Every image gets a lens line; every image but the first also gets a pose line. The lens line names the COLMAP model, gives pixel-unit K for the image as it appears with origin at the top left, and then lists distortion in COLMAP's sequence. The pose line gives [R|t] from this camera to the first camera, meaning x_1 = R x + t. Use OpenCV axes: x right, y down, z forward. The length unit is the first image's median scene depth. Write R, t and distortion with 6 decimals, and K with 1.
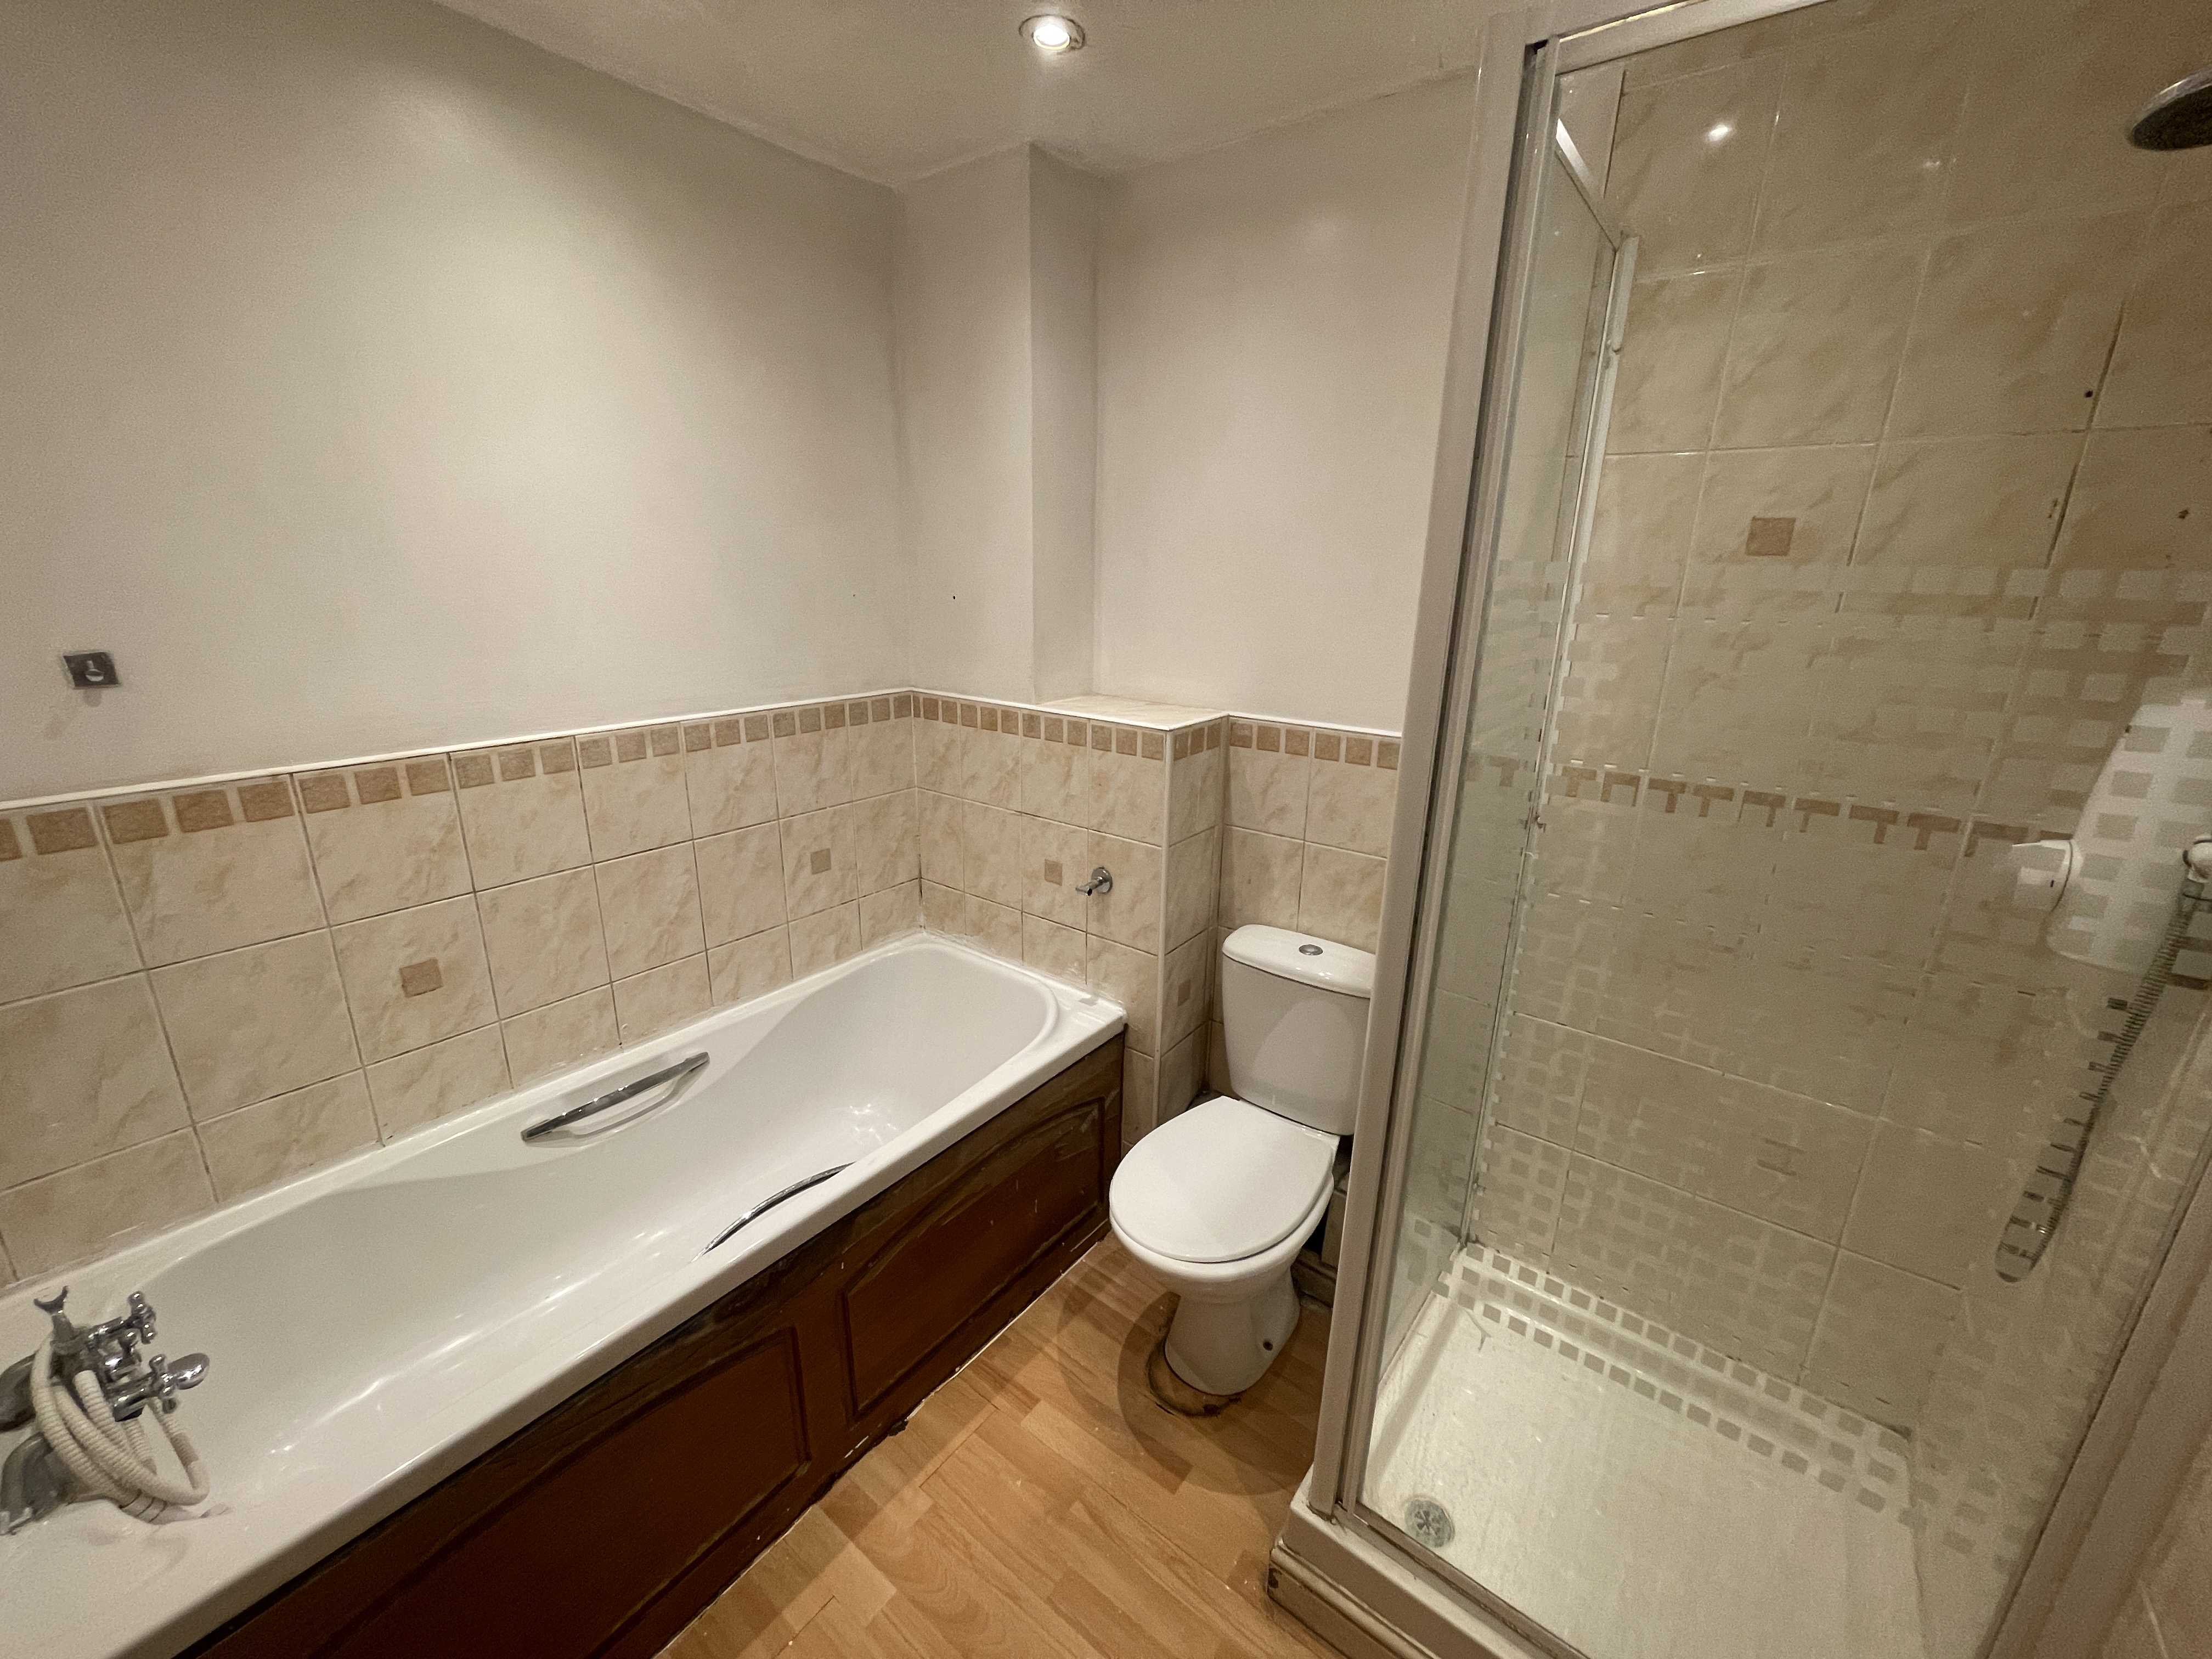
lens RADIAL K [[891.1, 0, 1097.2], [0, 891.1, 823.0], [0, 0, 1]] dist [-0.001306, 0.000616]
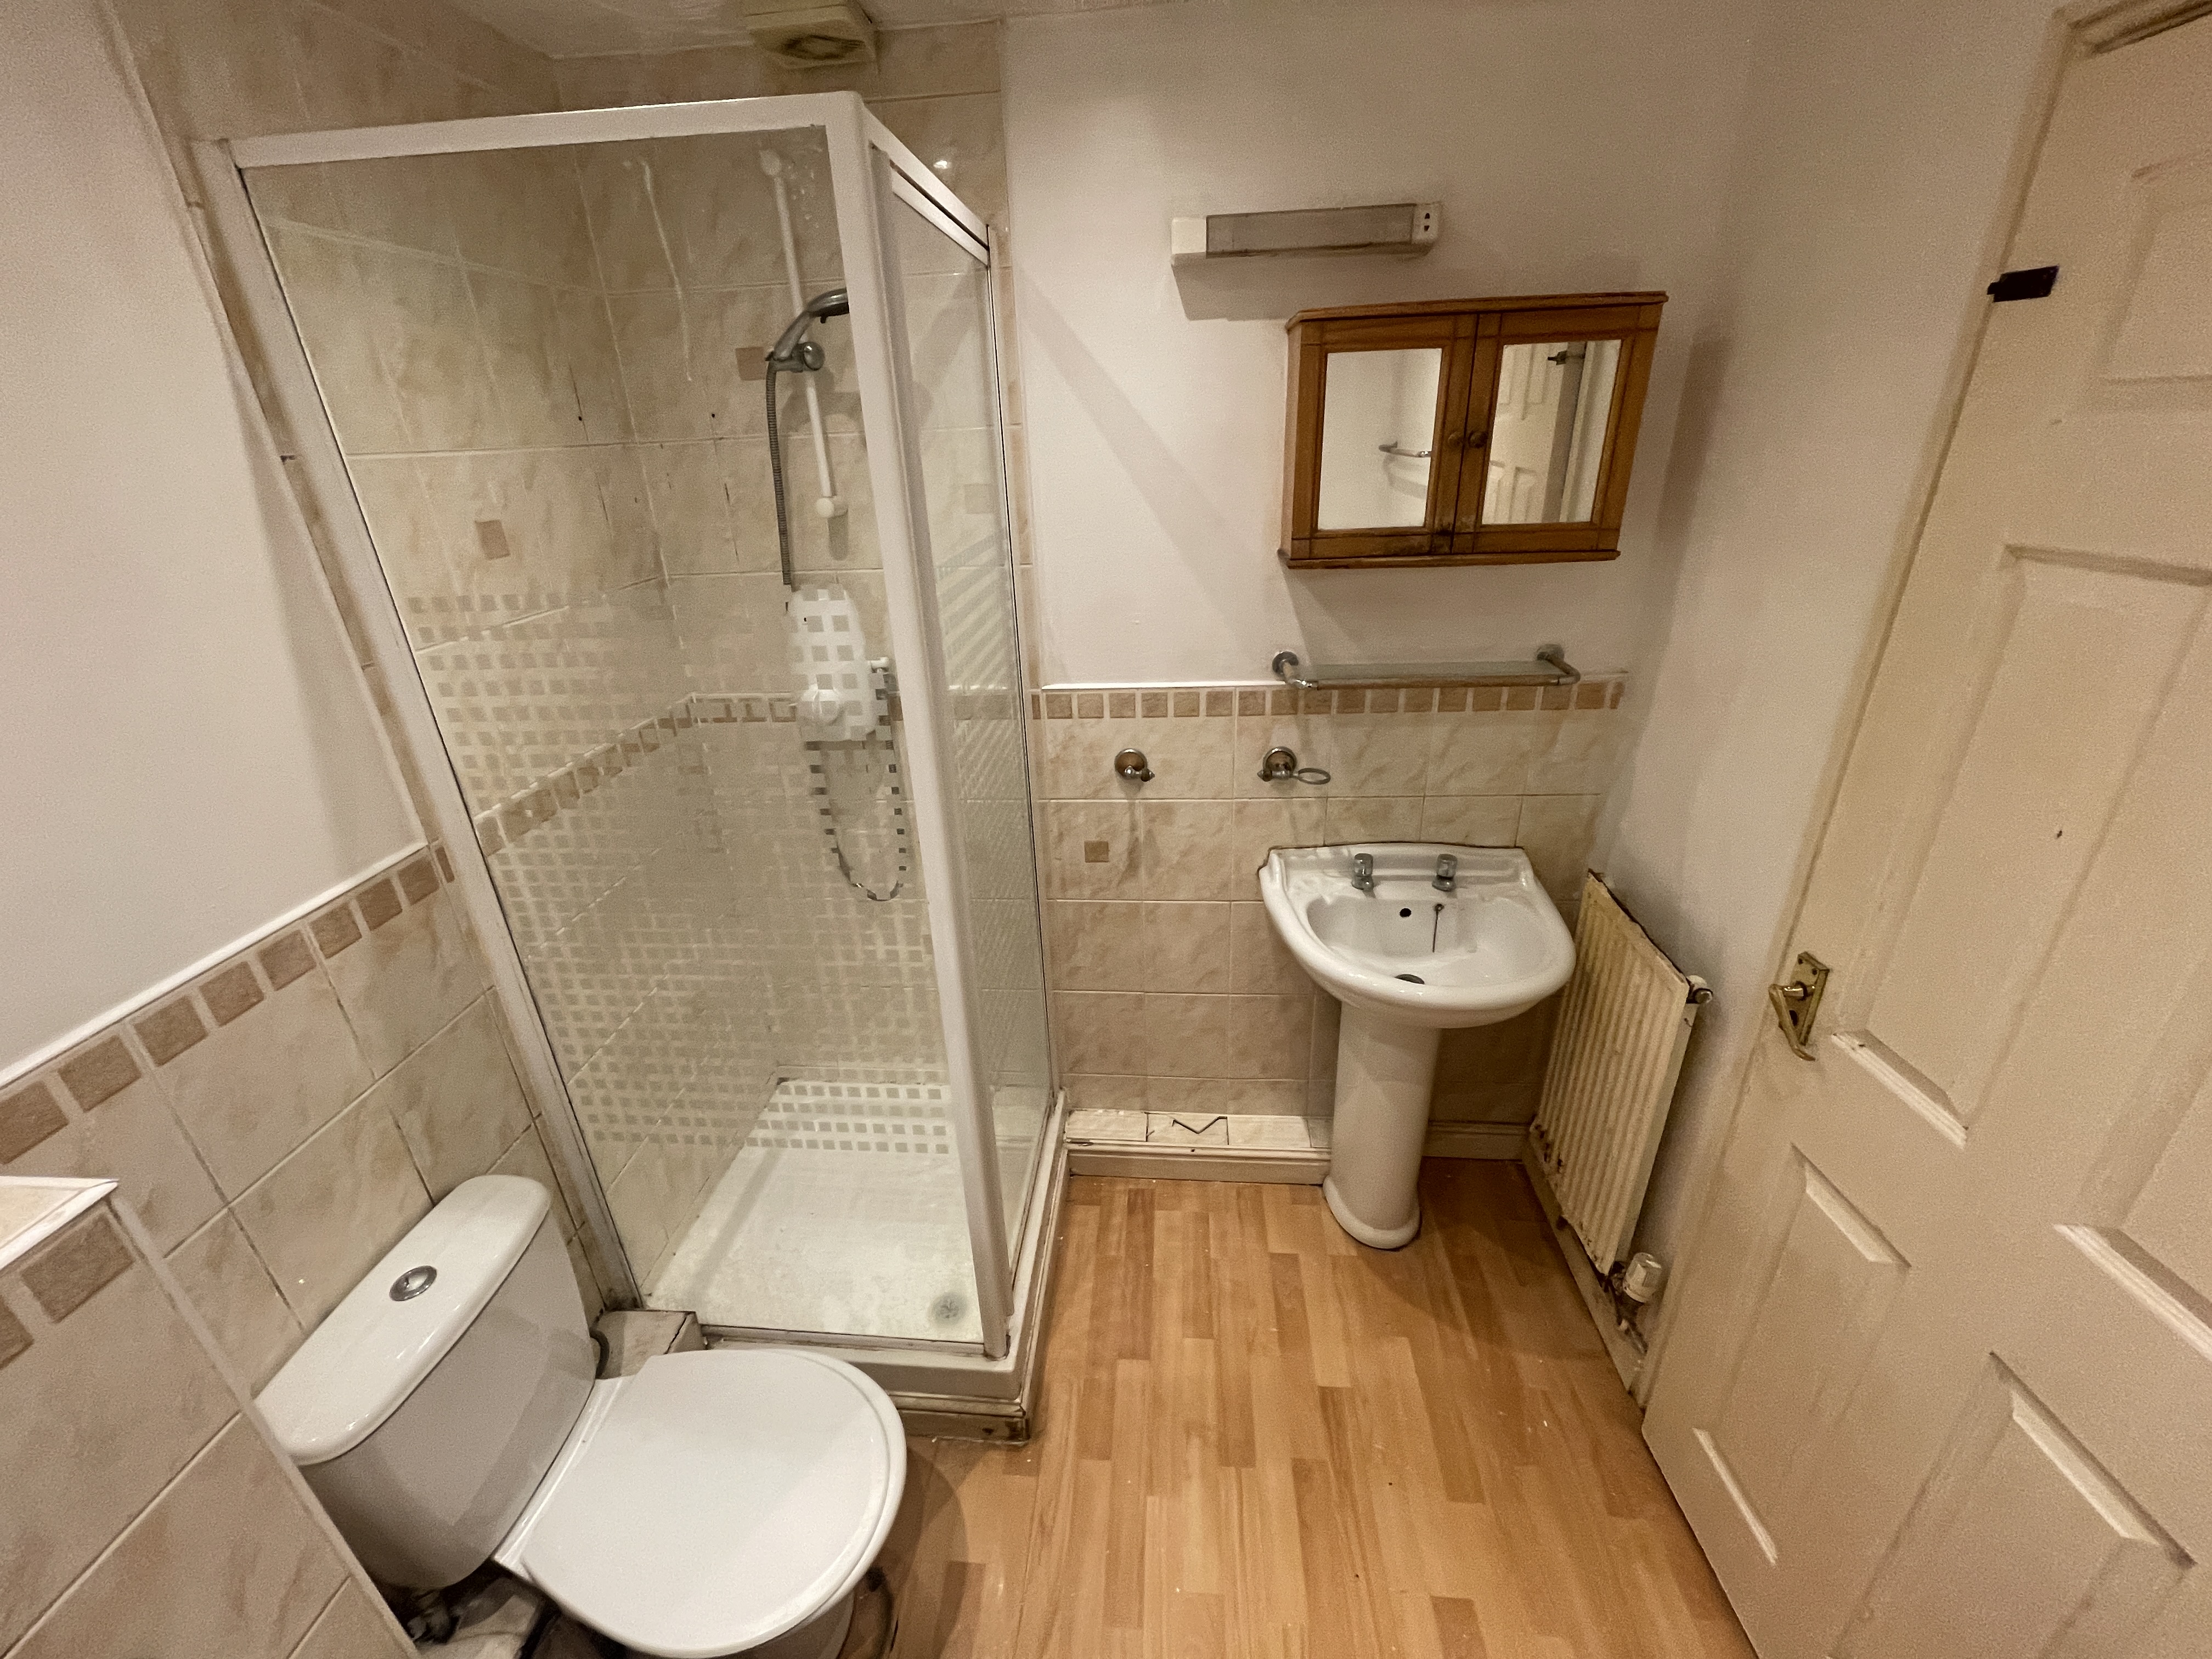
lens RADIAL K [[891.1, 0, 1097.2], [0, 891.1, 823.0], [0, 0, 1]] dist [-0.001306, 0.000616]
pose [[-0.544649, -0.336942, 0.768002, -0.476550], [0.275616, 0.792969, 0.543356, -0.391069], [-0.792081, 0.507612, -0.339023, 0.882856]]
